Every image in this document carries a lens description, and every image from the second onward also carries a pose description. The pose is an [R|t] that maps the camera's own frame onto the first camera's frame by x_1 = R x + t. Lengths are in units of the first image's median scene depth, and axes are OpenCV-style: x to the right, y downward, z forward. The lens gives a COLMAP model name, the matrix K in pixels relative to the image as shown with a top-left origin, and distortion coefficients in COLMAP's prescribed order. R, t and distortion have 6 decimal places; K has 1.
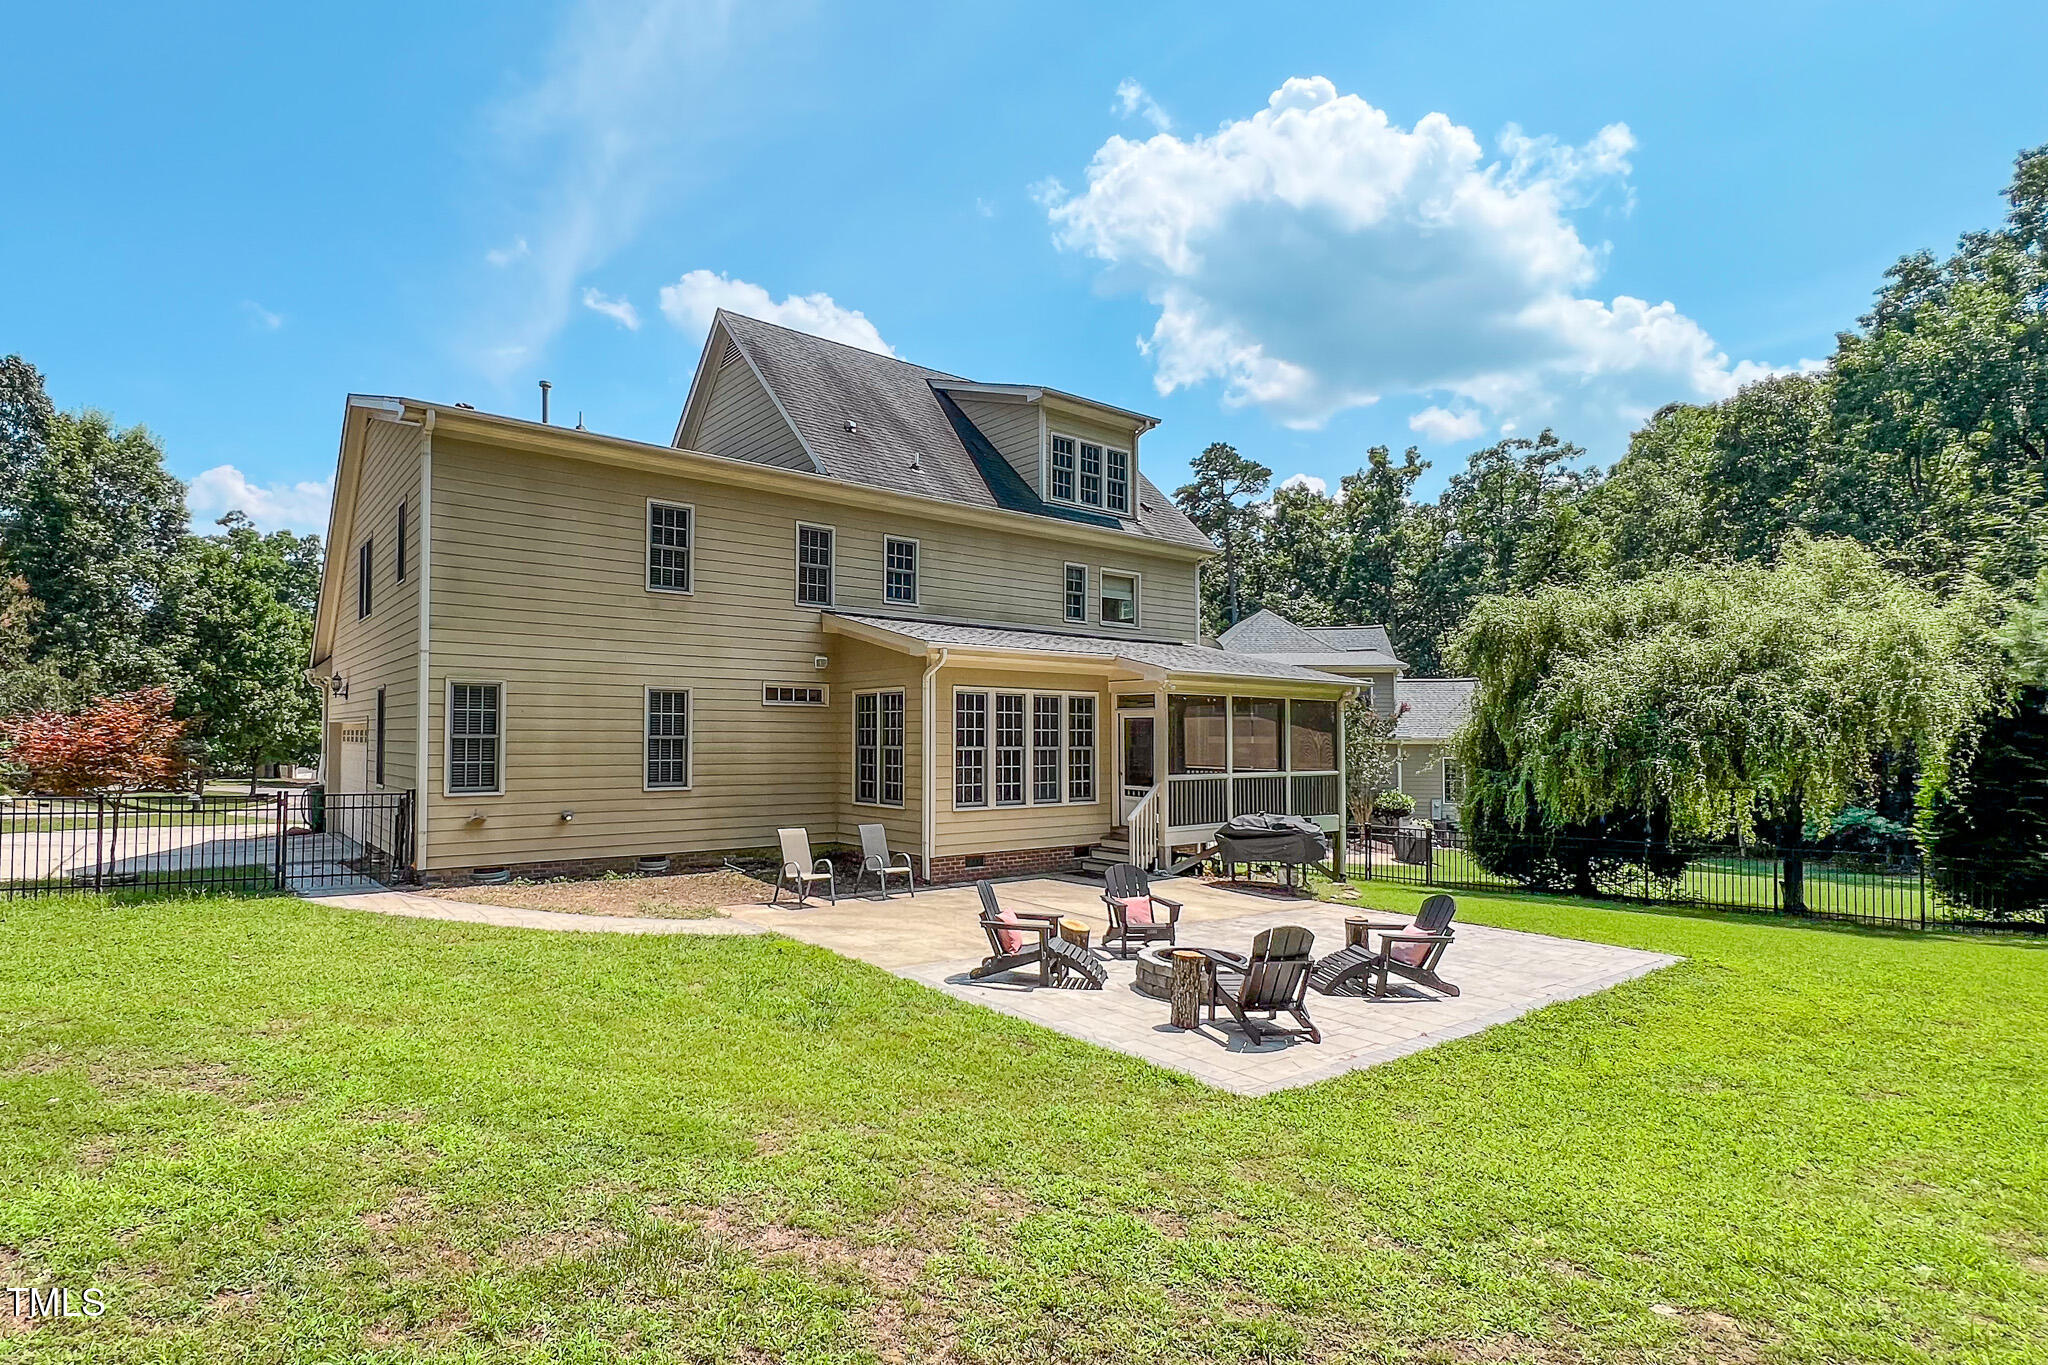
lens RADIAL K [[989.0, 0, 882.3], [0, 989.0, 709.4], [0, 0, 1]] dist [-0.001689, 0.000137]
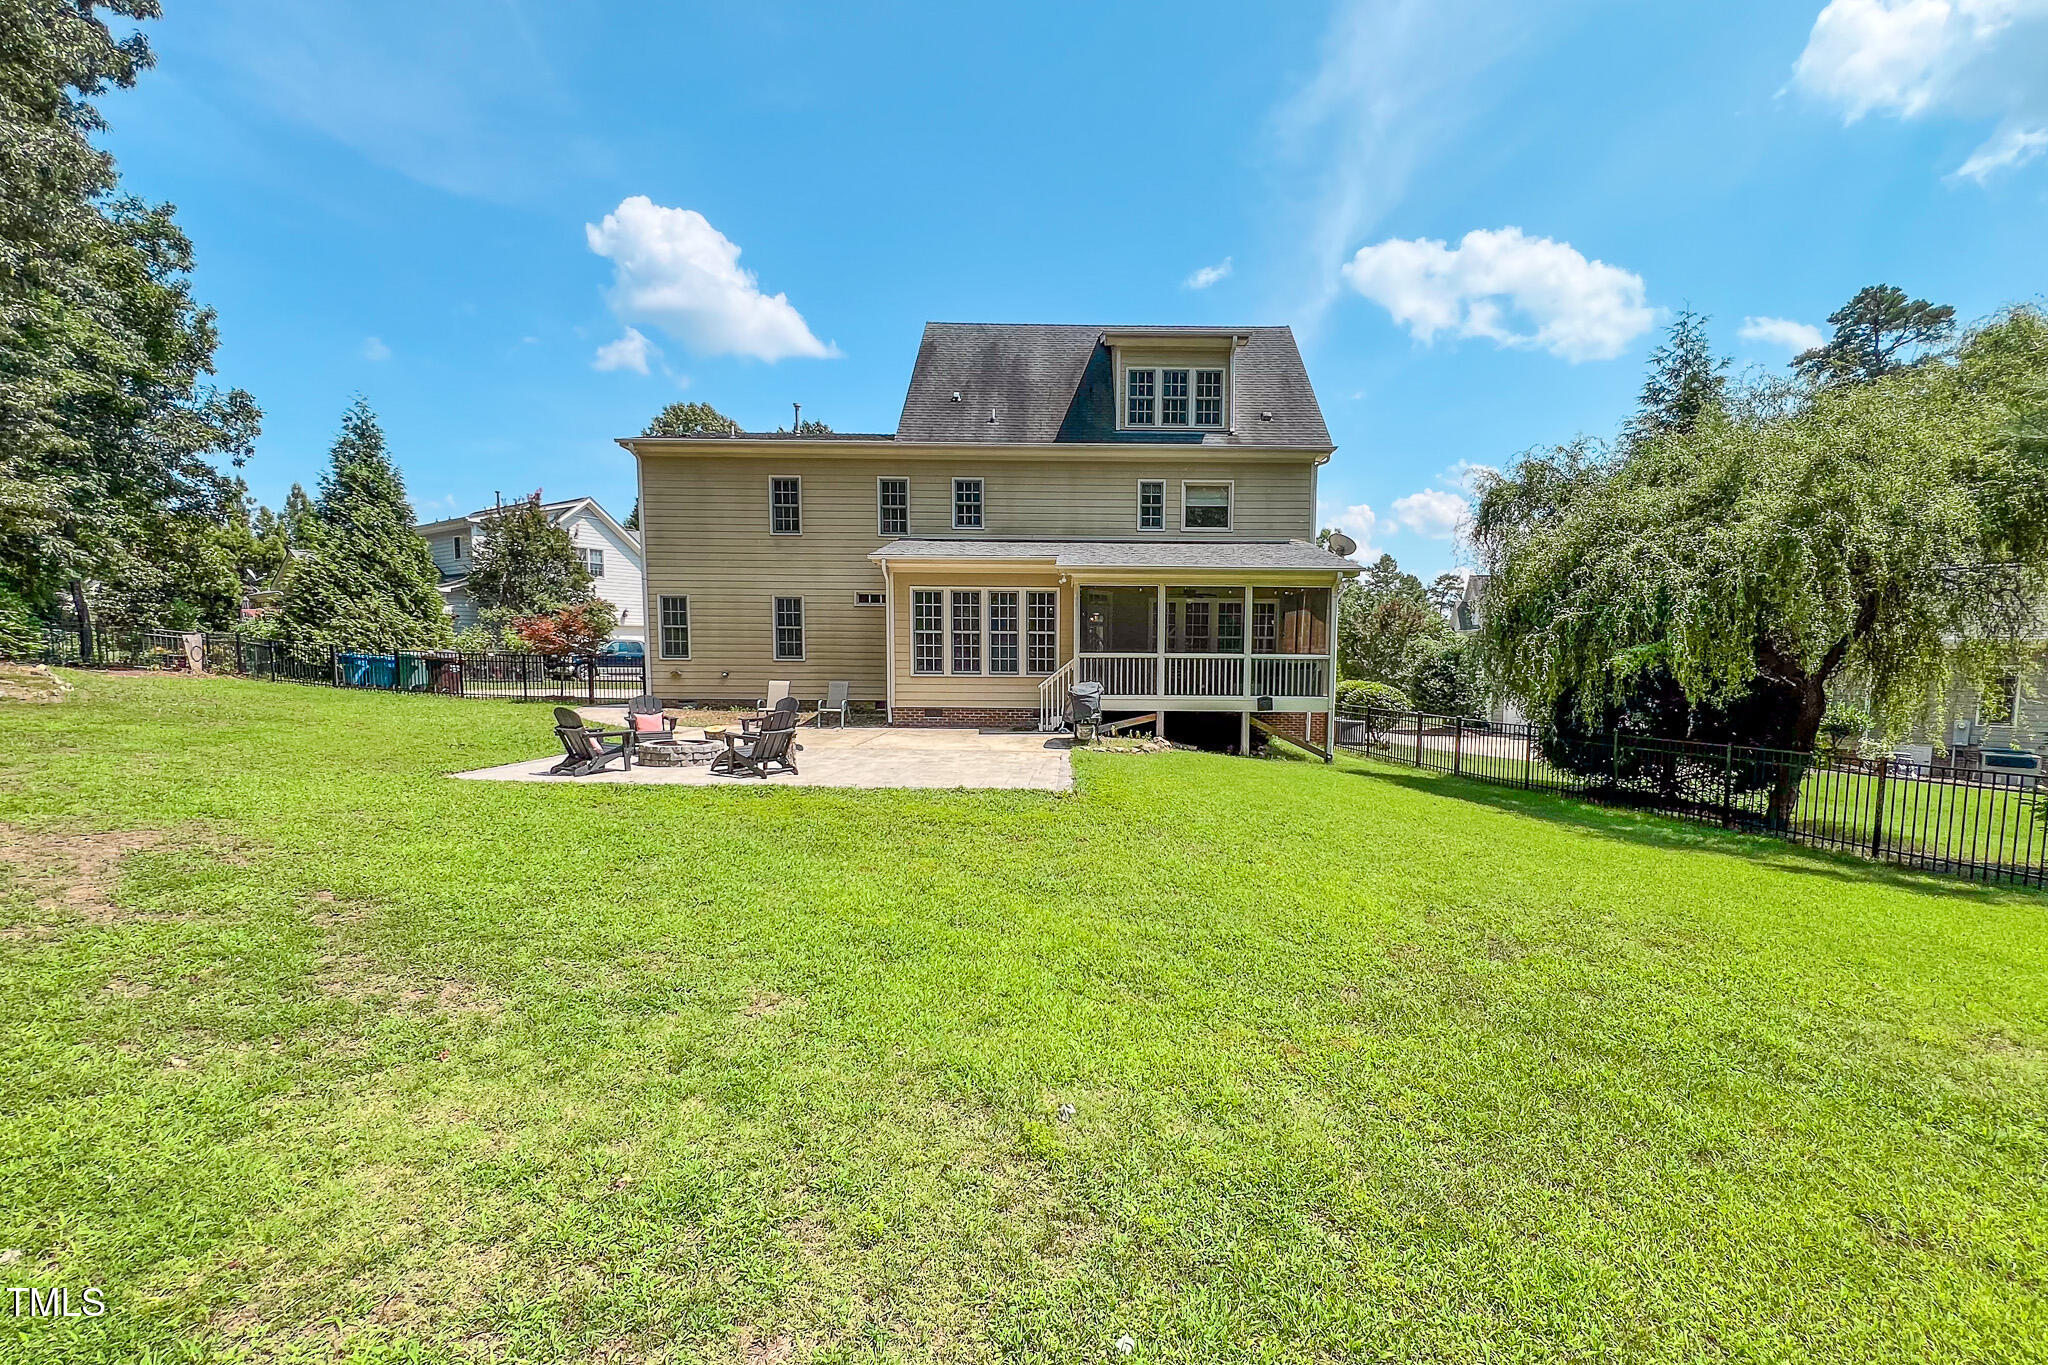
lens RADIAL K [[835.8, 0, 1065.7], [0, 835.8, 730.1], [0, 0, 1]] dist [-0.000387, 0.000769]
pose [[0.815561, 0.051816, -0.576346, 0.885630], [0.010987, 0.994417, 0.104951, 0.053491], [0.578566, -0.091926, 0.810439, 0.144289]]
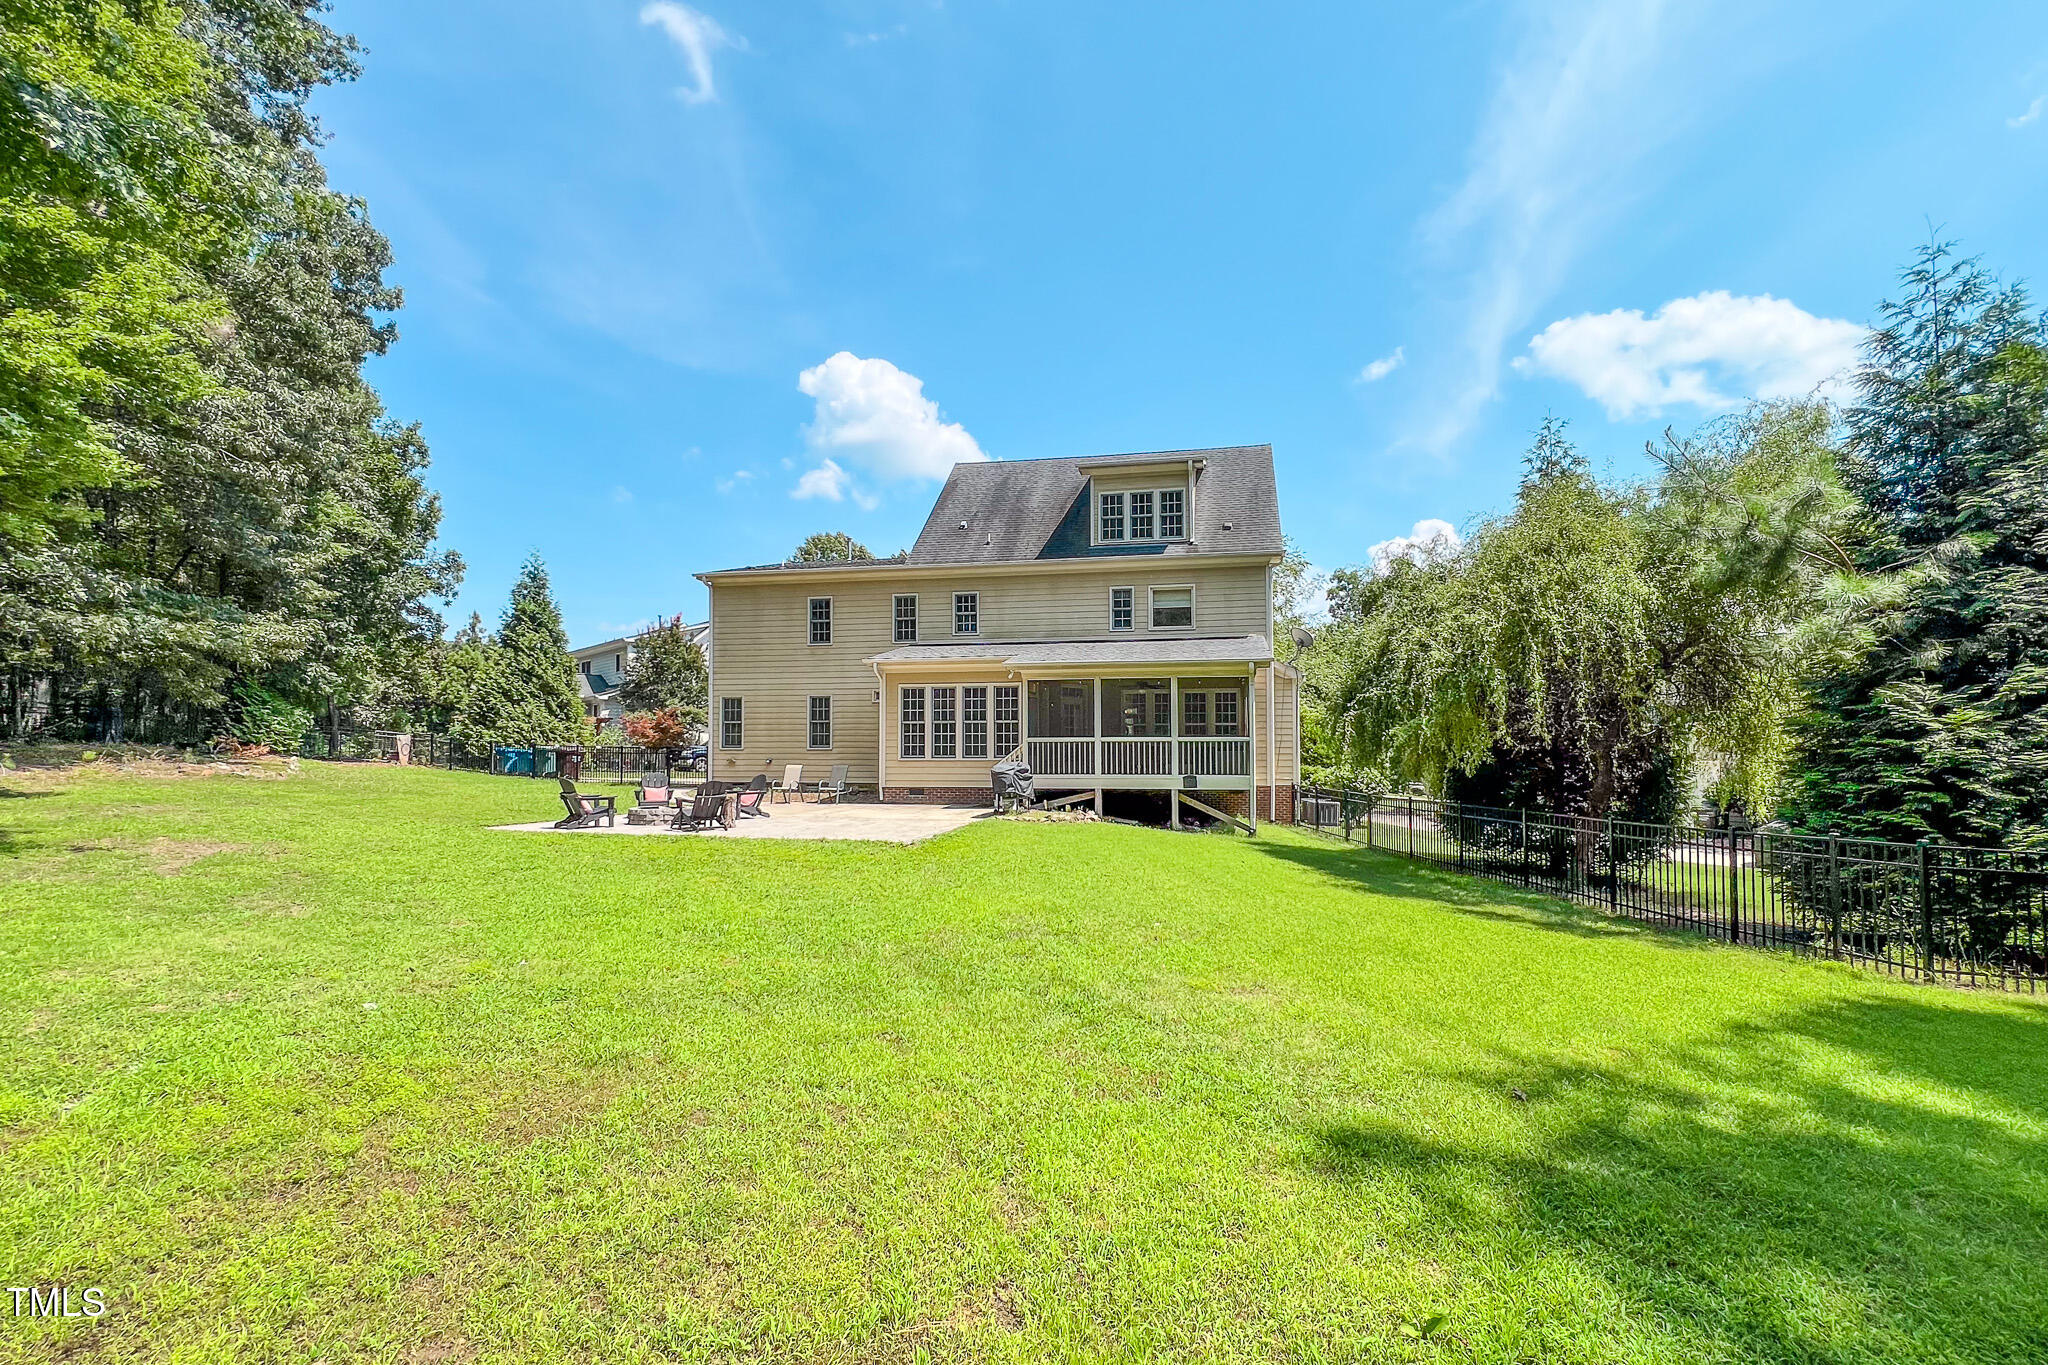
lens RADIAL K [[835.8, 0, 1065.7], [0, 835.8, 730.1], [0, 0, 1]] dist [-0.000387, 0.000769]
pose [[0.698103, -0.026262, -0.715515, 1.188976], [0.022070, 0.999642, -0.015157, 0.075154], [0.715657, -0.005210, 0.698432, 0.211487]]
